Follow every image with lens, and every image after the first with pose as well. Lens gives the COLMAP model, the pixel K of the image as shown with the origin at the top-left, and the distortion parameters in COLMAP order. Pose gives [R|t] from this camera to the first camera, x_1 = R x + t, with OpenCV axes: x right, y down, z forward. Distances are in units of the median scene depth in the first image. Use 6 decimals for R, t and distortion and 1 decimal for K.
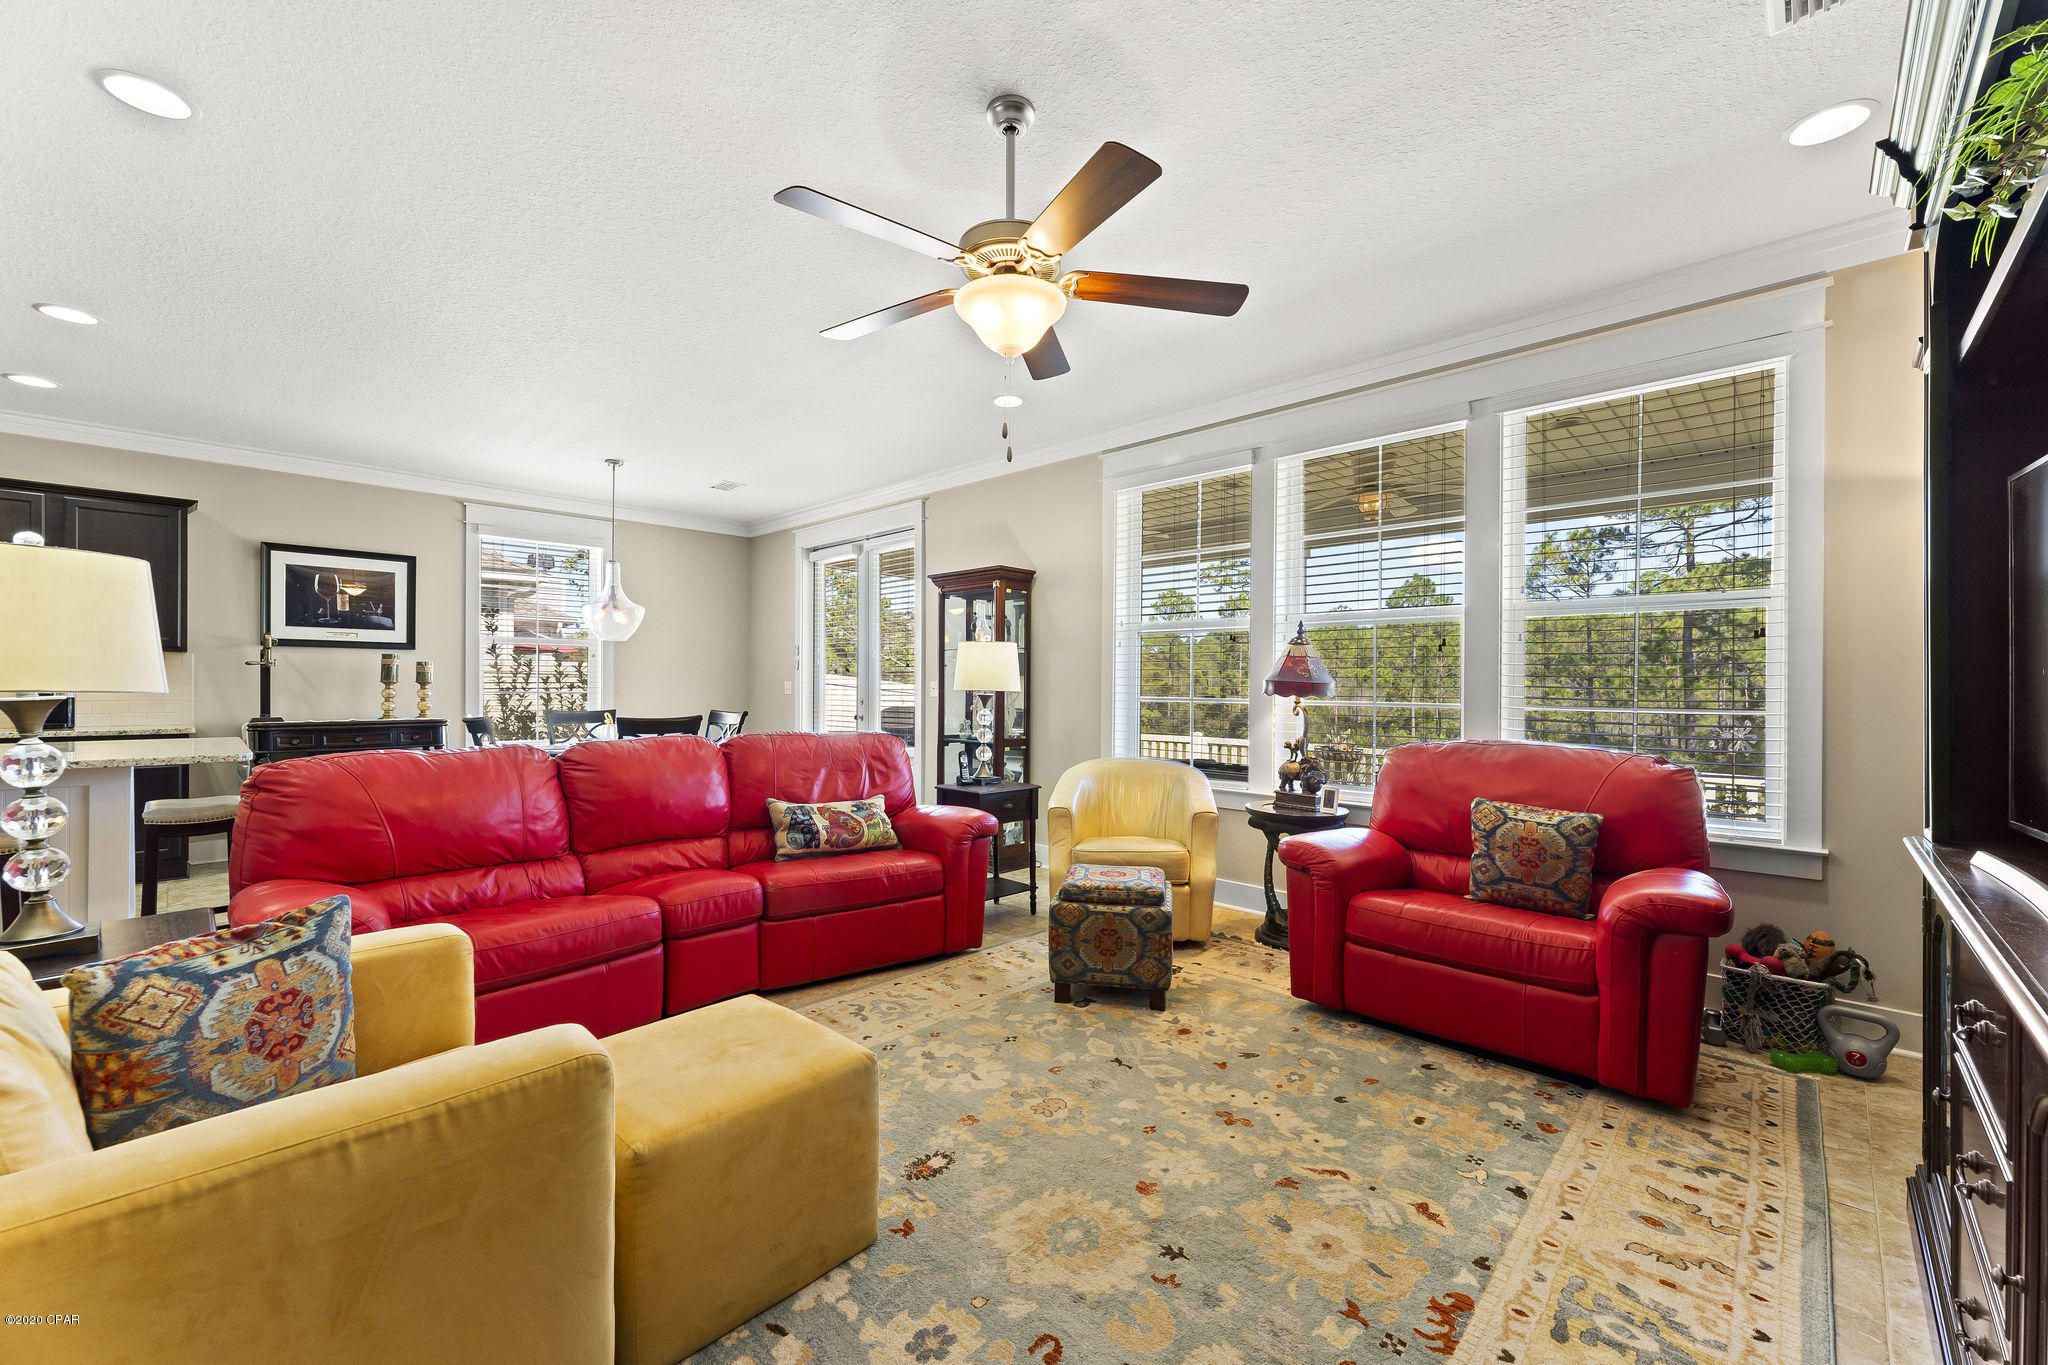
lens RADIAL K [[829.1, 0, 1024.2], [0, 829.1, 687.5], [0, 0, 1]] dist [0.002745, 0.000132]
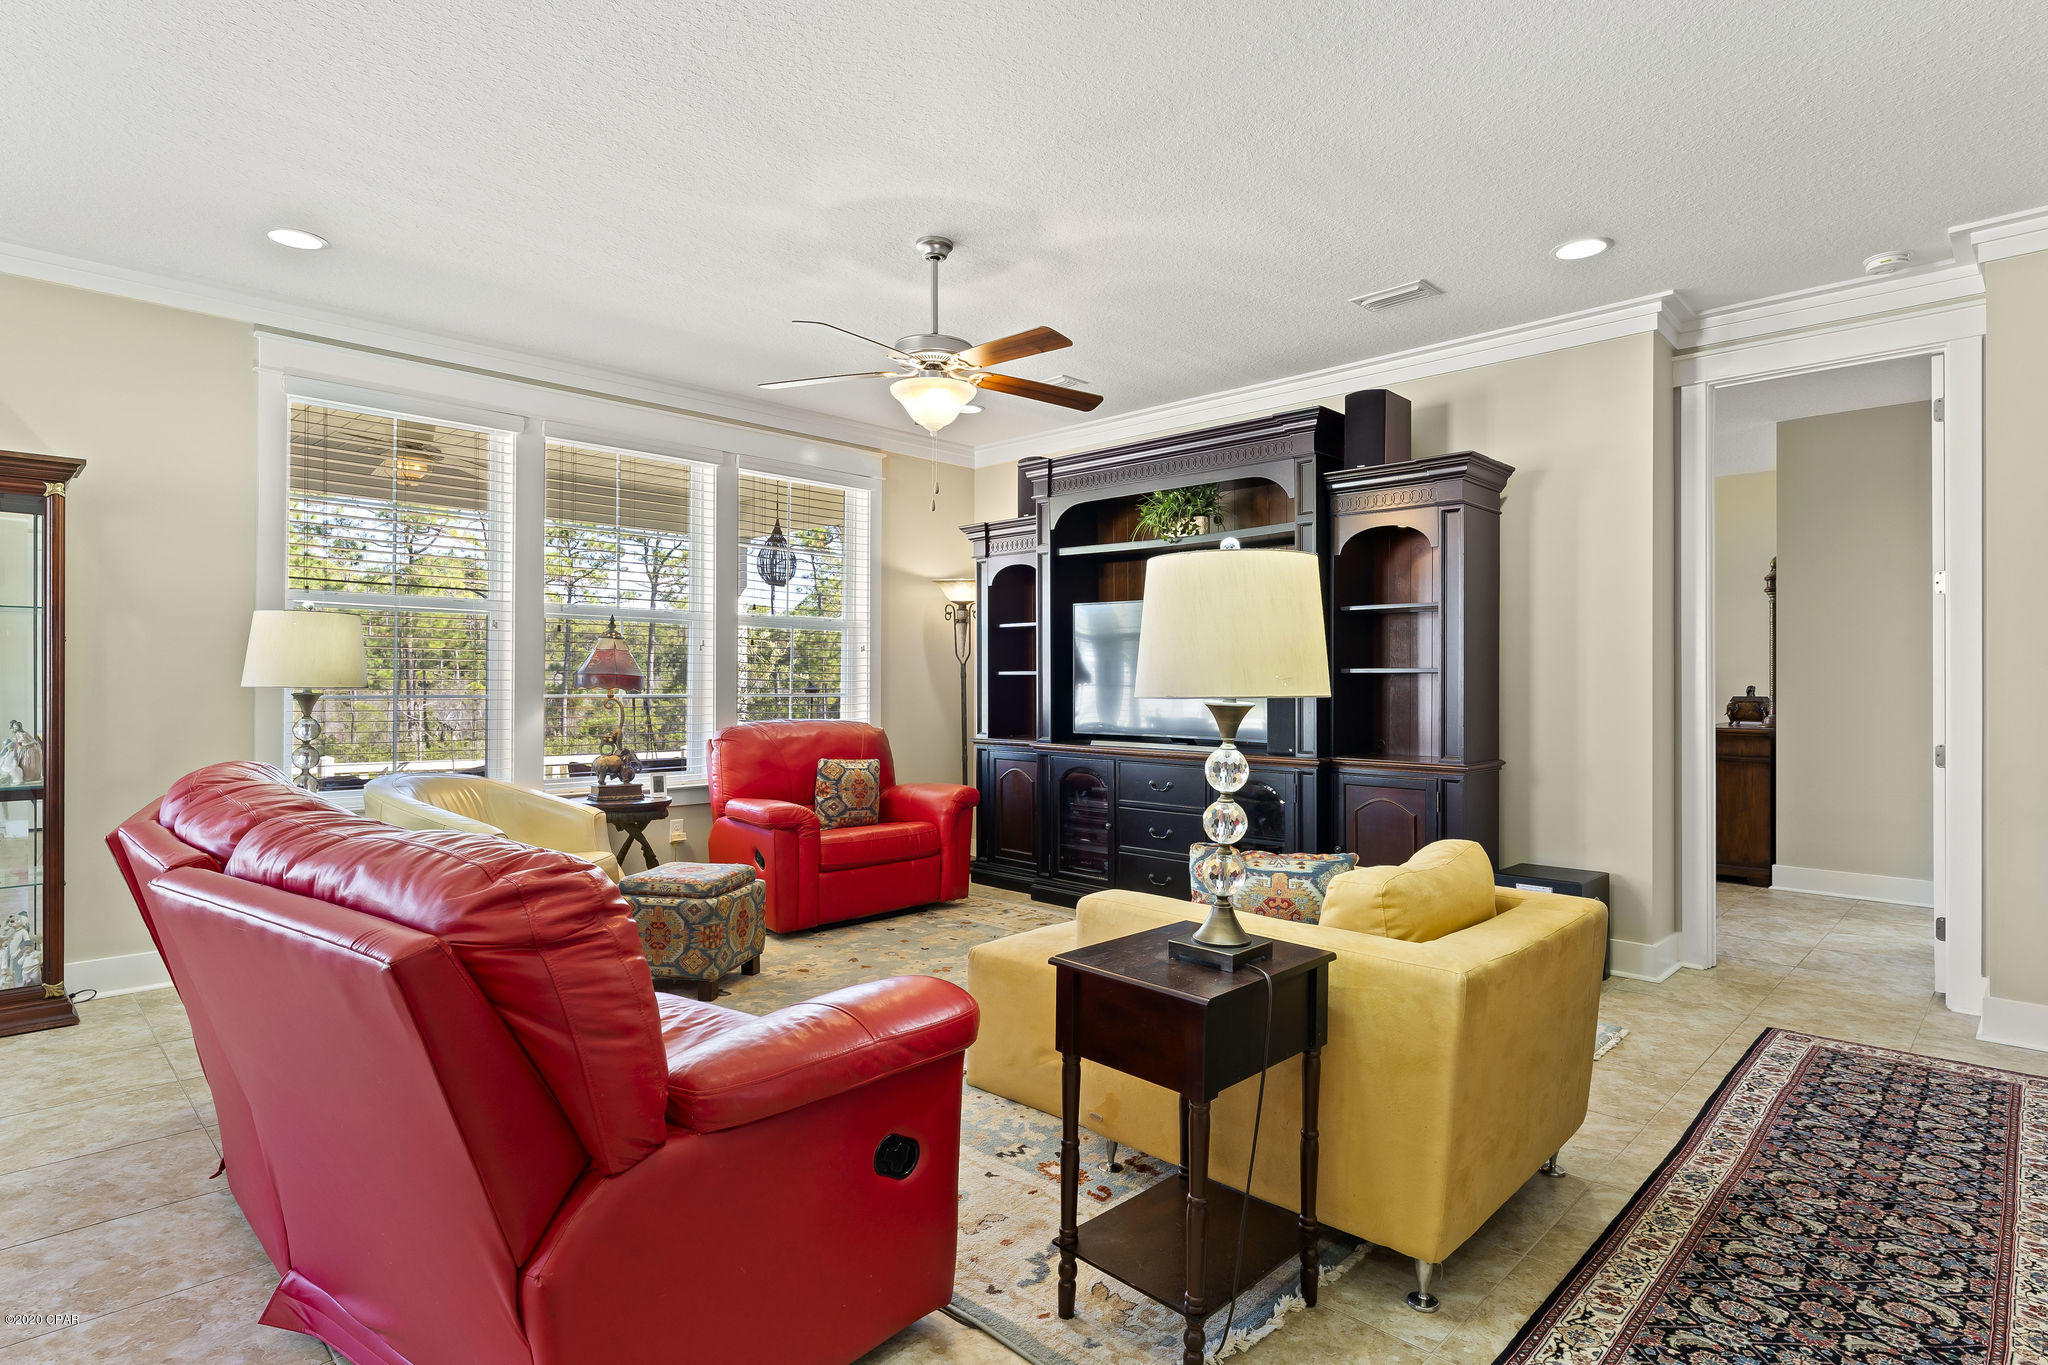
lens RADIAL K [[1047.8, 0, 1044.0], [0, 1047.8, 679.0], [0, 0, 1]] dist [-0.004587, -0.000441]
pose [[-0.007570, -0.001783, 0.999970, -1.629601], [-0.003097, 0.999994, 0.001759, -0.011055], [-0.999967, -0.003083, -0.007575, 0.824072]]
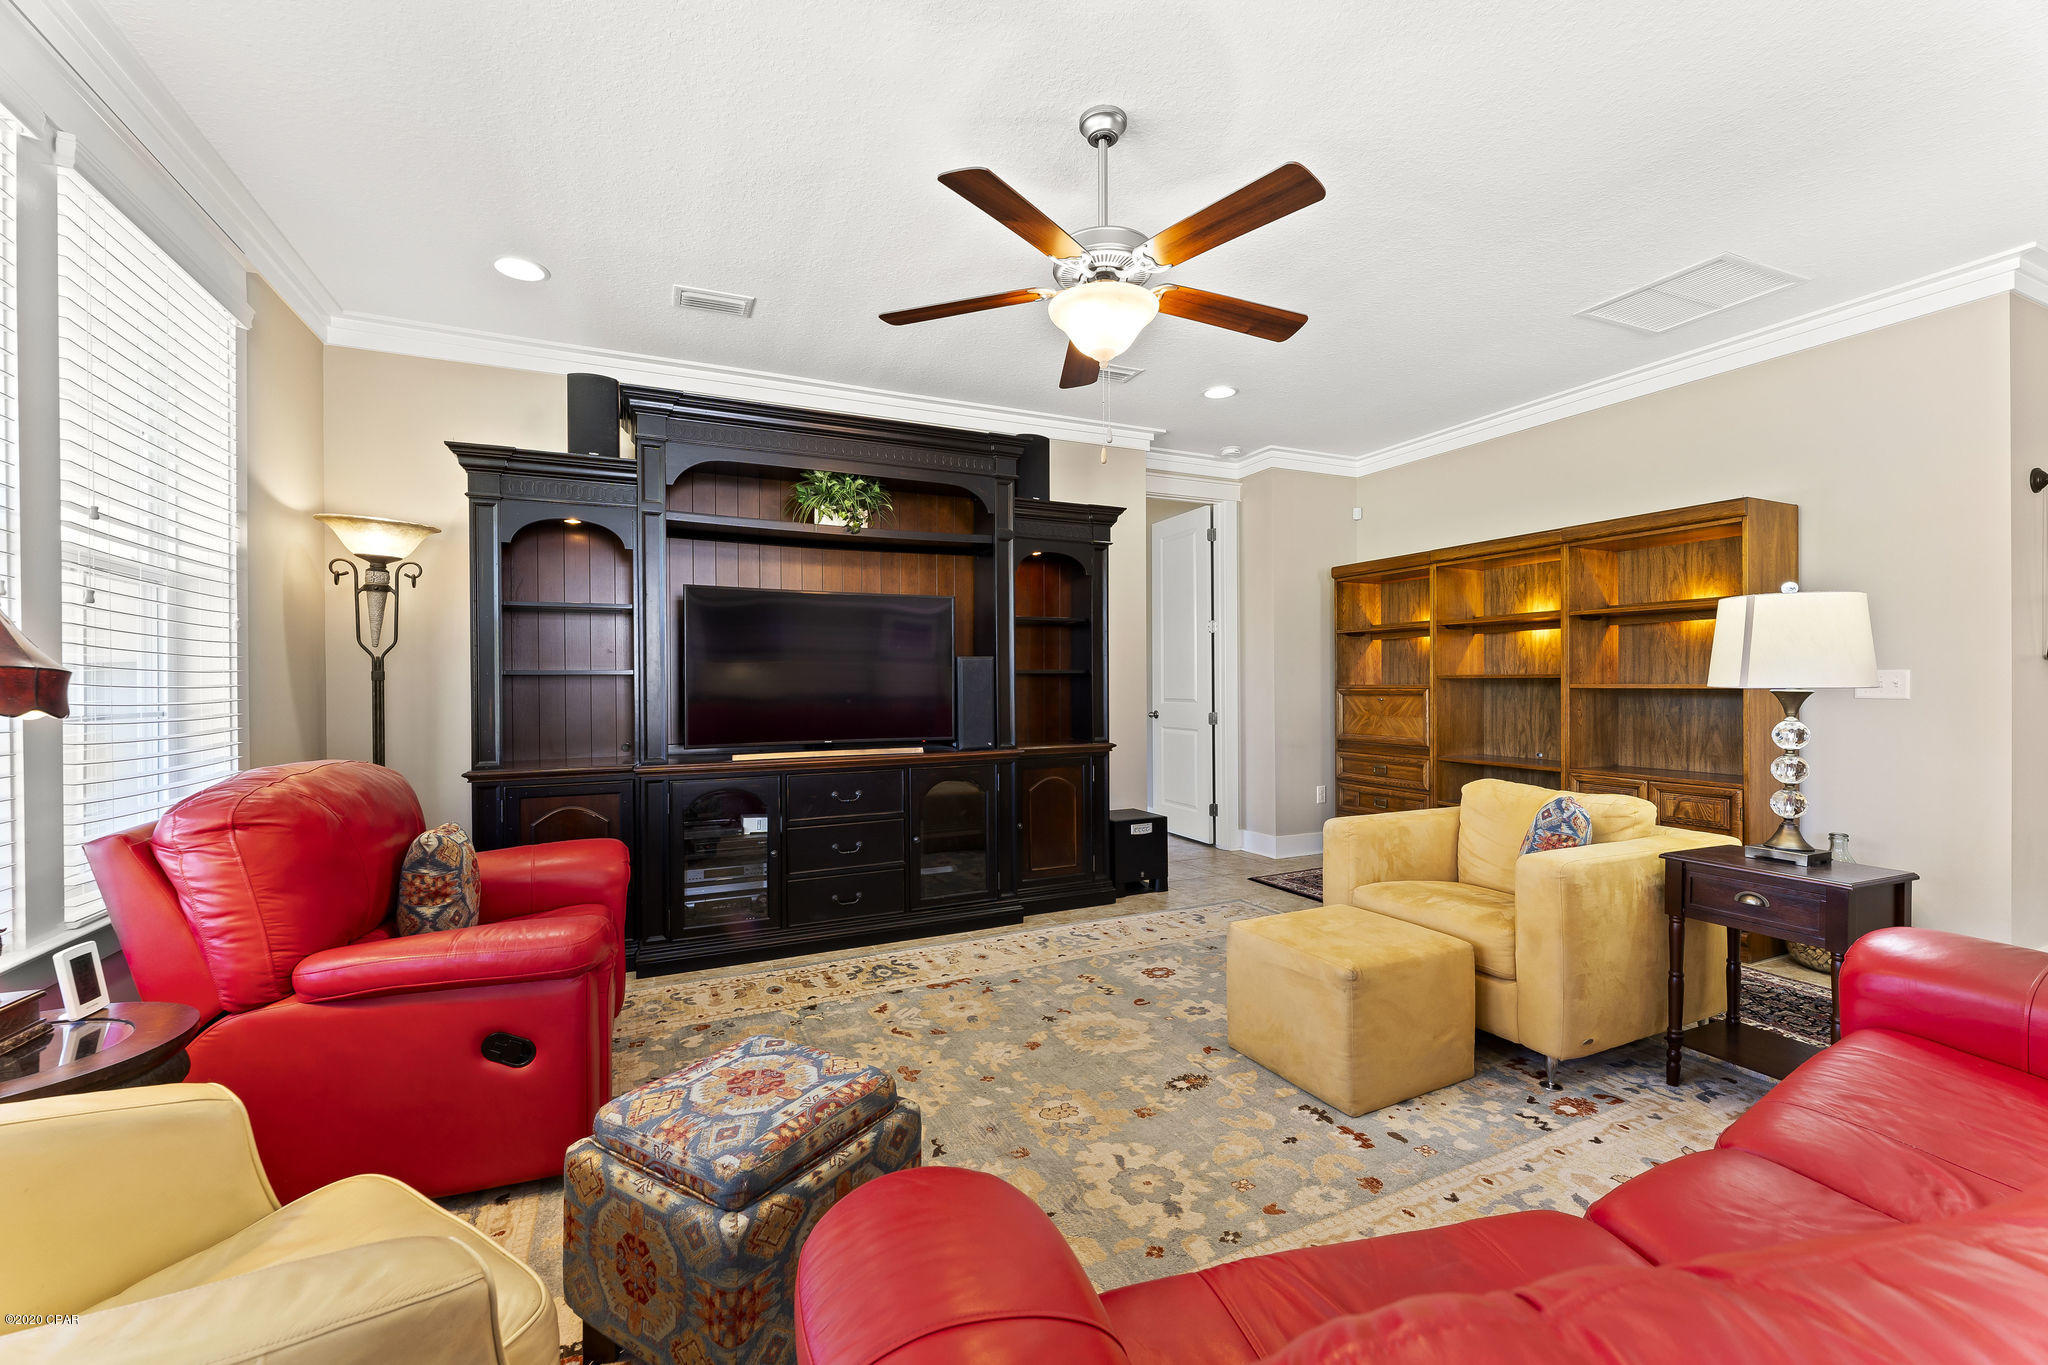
lens RADIAL K [[829.1, 0, 1024.2], [0, 829.1, 687.5], [0, 0, 1]] dist [0.002745, 0.000132]
pose [[-0.931617, -0.000673, 0.363441, -0.291586], [0.001589, 0.999981, 0.005926, -0.002561], [-0.363438, 0.006098, -0.931598, 1.950594]]
